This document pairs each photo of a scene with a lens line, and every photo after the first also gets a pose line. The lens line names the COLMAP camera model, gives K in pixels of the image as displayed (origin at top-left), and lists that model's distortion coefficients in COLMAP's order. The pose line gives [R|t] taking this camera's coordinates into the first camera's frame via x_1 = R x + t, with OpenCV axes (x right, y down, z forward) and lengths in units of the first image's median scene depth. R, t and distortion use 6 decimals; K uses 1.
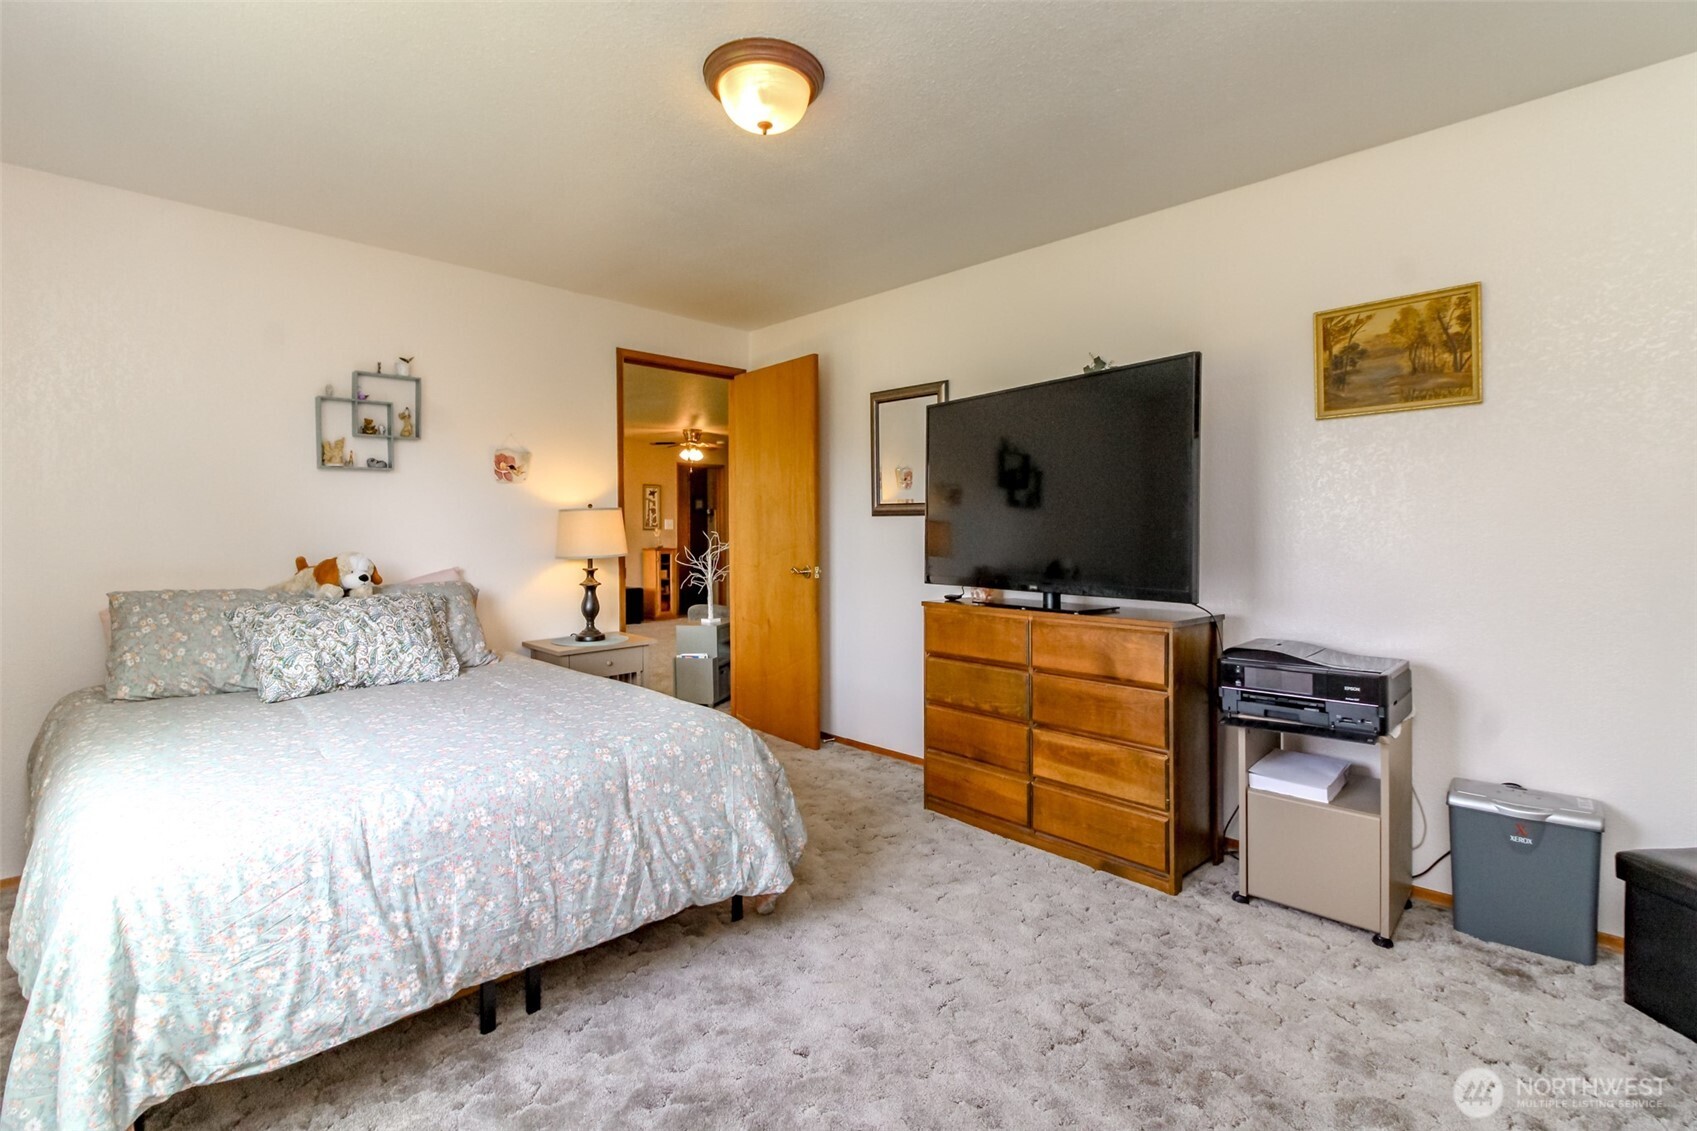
lens RADIAL K [[768.7, 0, 846.6], [0, 768.7, 538.1], [0, 0, 1]] dist [-0.000734, -0.000697]
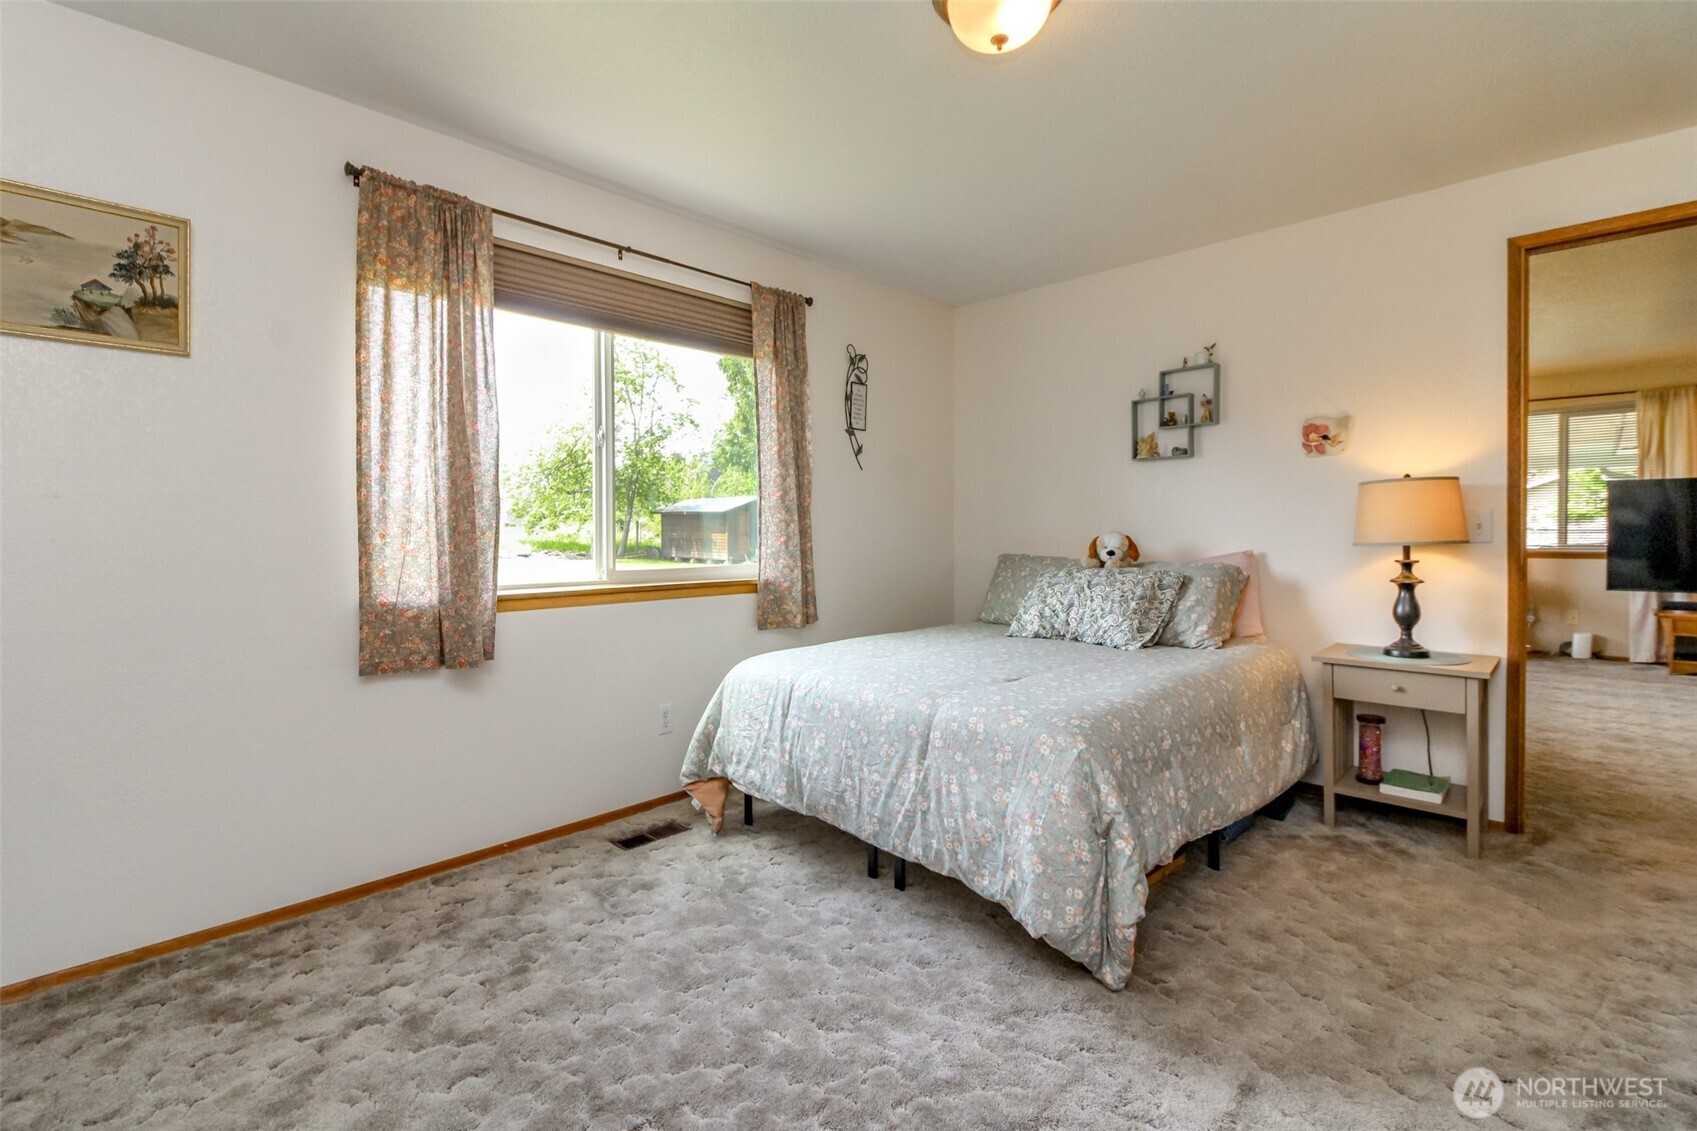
lens RADIAL K [[773.4, 0, 825.7], [0, 773.4, 533.1], [0, 0, 1]] dist [0.002037, -0.000495]
pose [[-0.012649, 0.013312, -0.999831, 0.754720], [-0.004710, 0.999899, 0.013373, 0.010024], [0.999909, 0.004878, -0.012585, 0.778856]]
